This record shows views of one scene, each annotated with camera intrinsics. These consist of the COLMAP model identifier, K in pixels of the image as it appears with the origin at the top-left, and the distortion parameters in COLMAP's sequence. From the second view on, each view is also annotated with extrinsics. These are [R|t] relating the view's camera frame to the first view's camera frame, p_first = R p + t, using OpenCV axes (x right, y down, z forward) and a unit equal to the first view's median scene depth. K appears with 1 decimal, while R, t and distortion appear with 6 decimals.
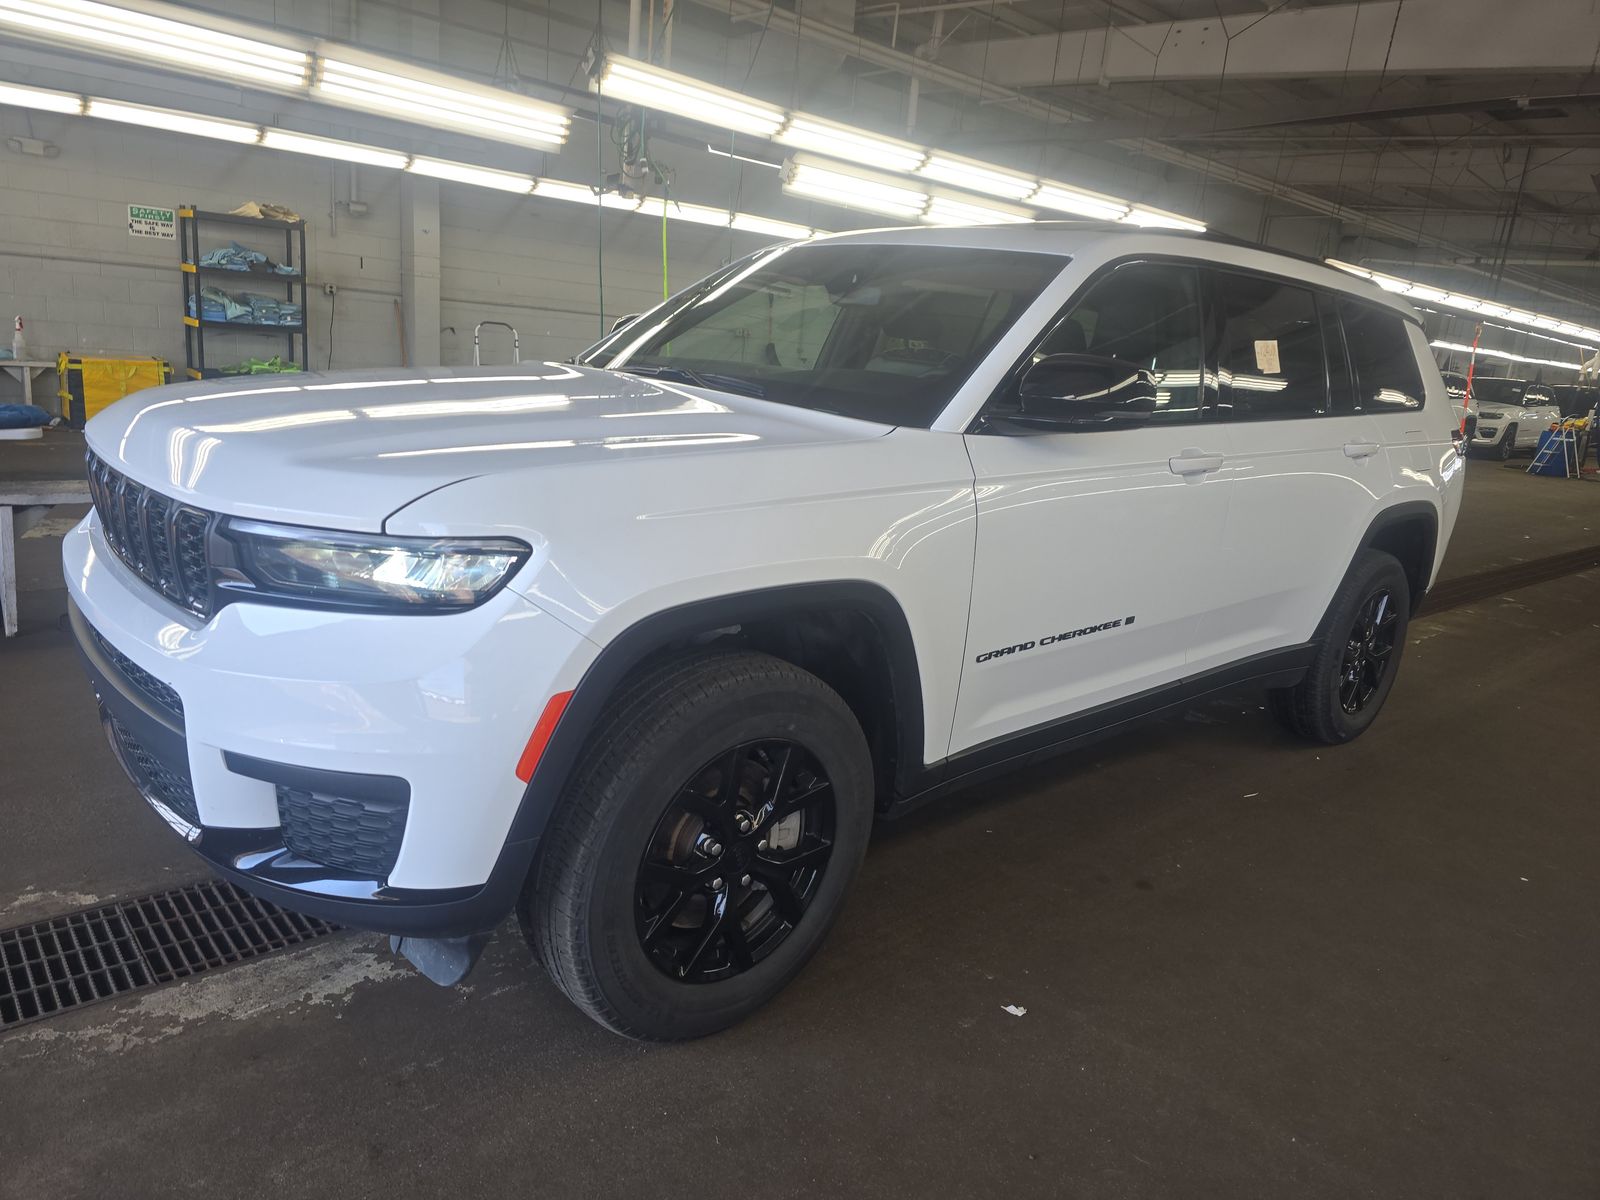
lens RADIAL K [[1072.2, 0, 808.7], [0, 1072.2, 604.3], [0, 0, 1]] dist [0.026765, -0.016442]
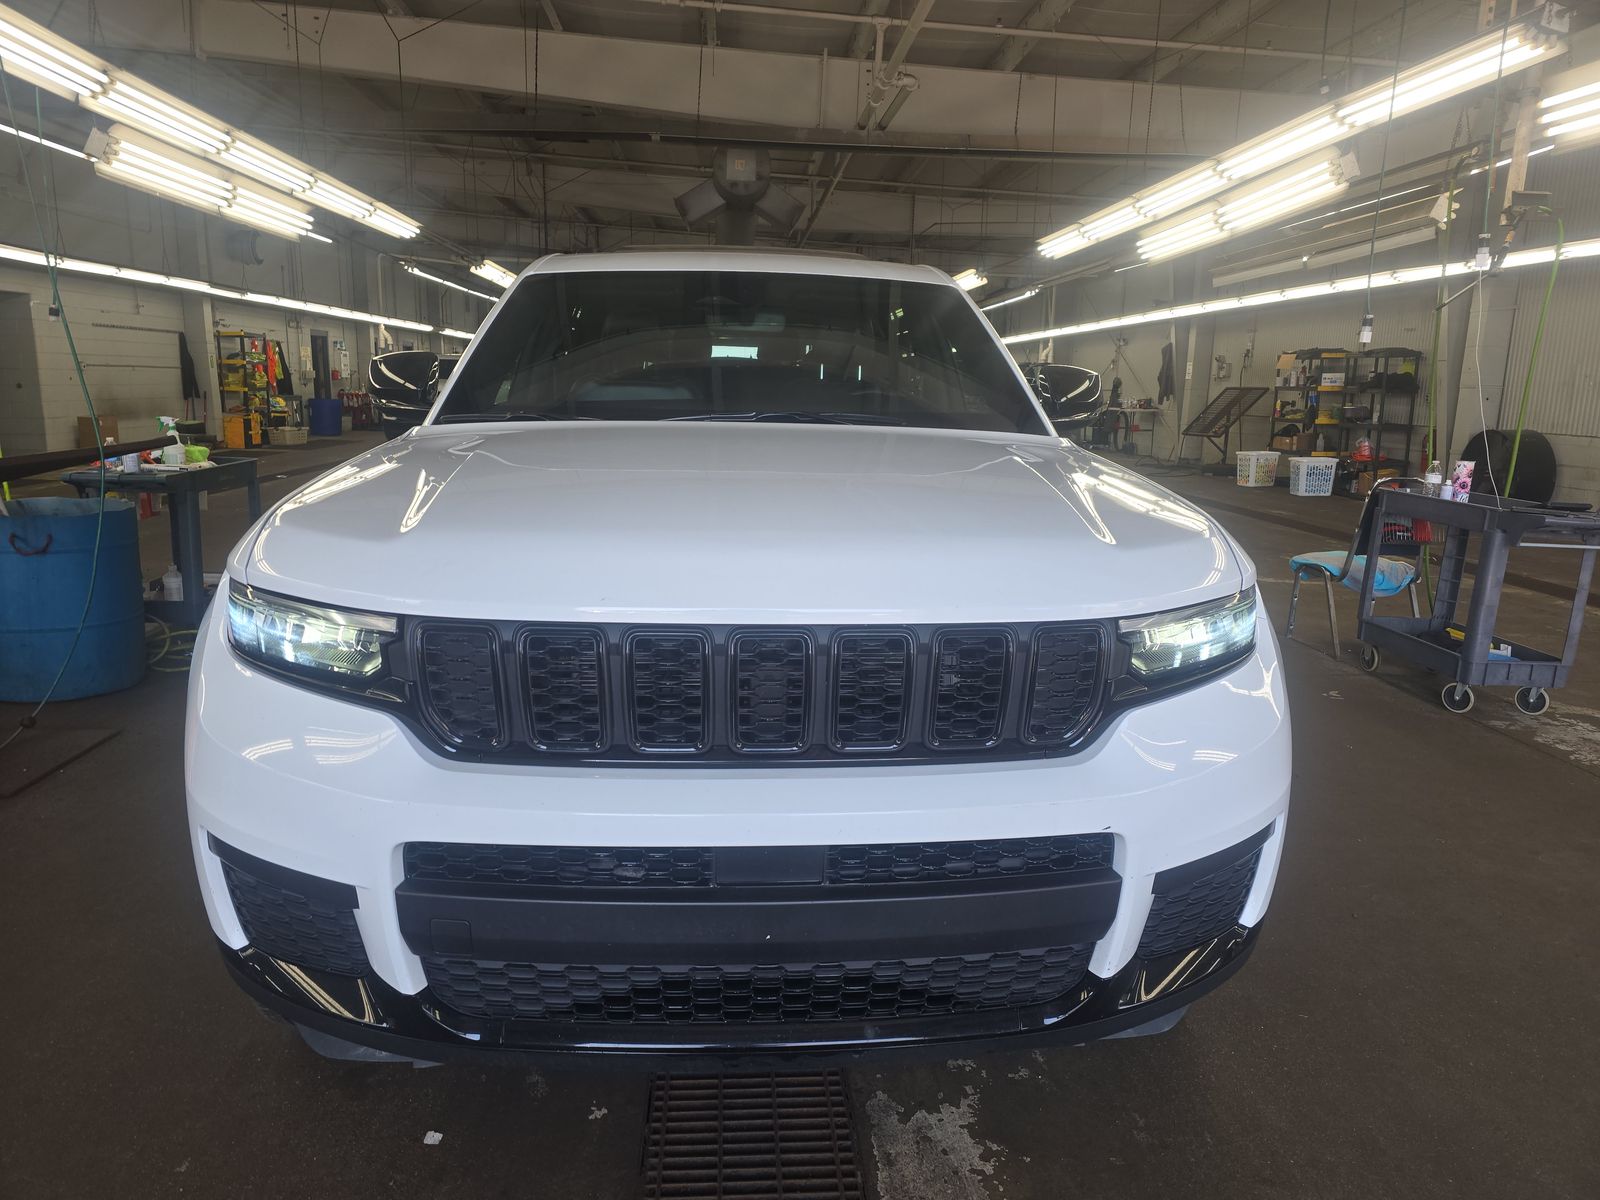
lens RADIAL K [[1072.2, 0, 805.2], [0, 1072.2, 600.2], [0, 0, 1]] dist [0.026765, -0.016442]
pose [[0.613730, -0.234758, 0.753806, -0.376317], [0.230238, 0.966488, 0.113540, -0.069817], [-0.755199, 0.103872, 0.647213, 0.175177]]
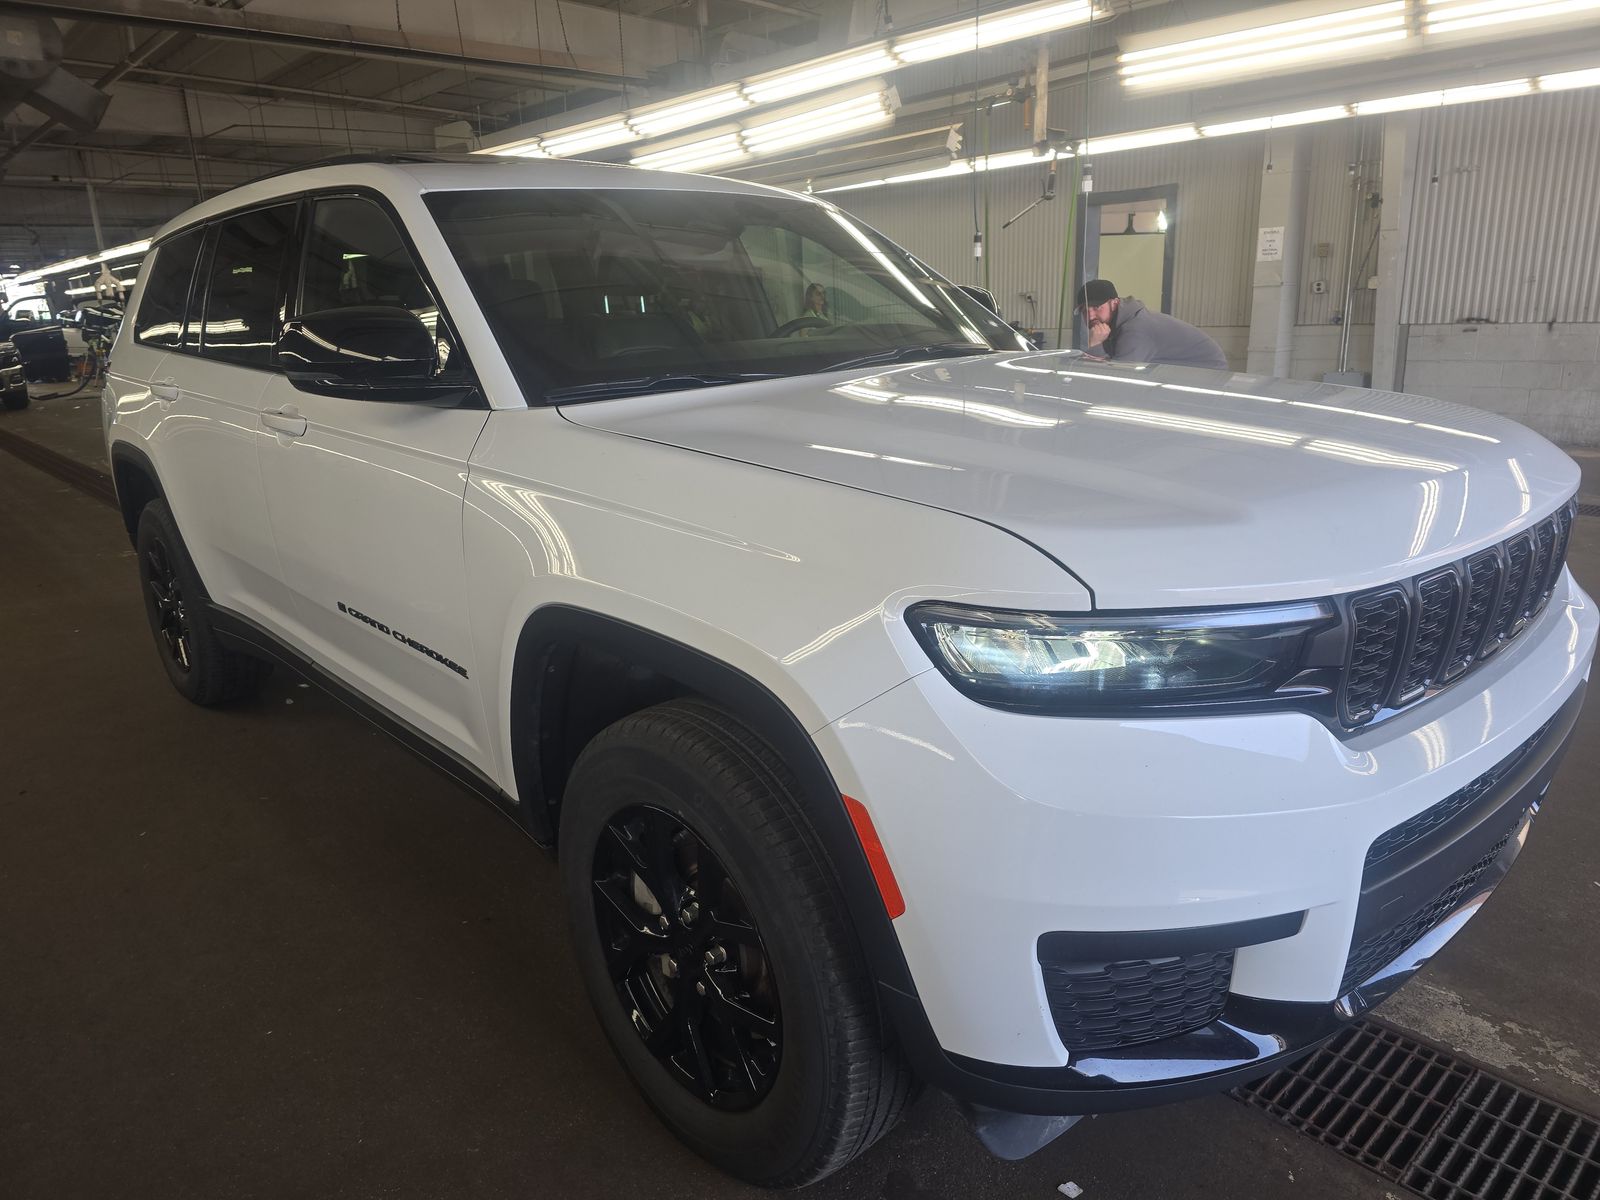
lens RADIAL K [[1072.2, 0, 806.5], [0, 1072.2, 601.3], [0, 0, 1]] dist [0.026765, -0.016442]
pose [[-0.010505, -0.362142, 0.932064, -0.434328], [0.282729, 0.893005, 0.350153, -0.157006], [-0.959142, 0.267200, 0.093007, 0.452147]]
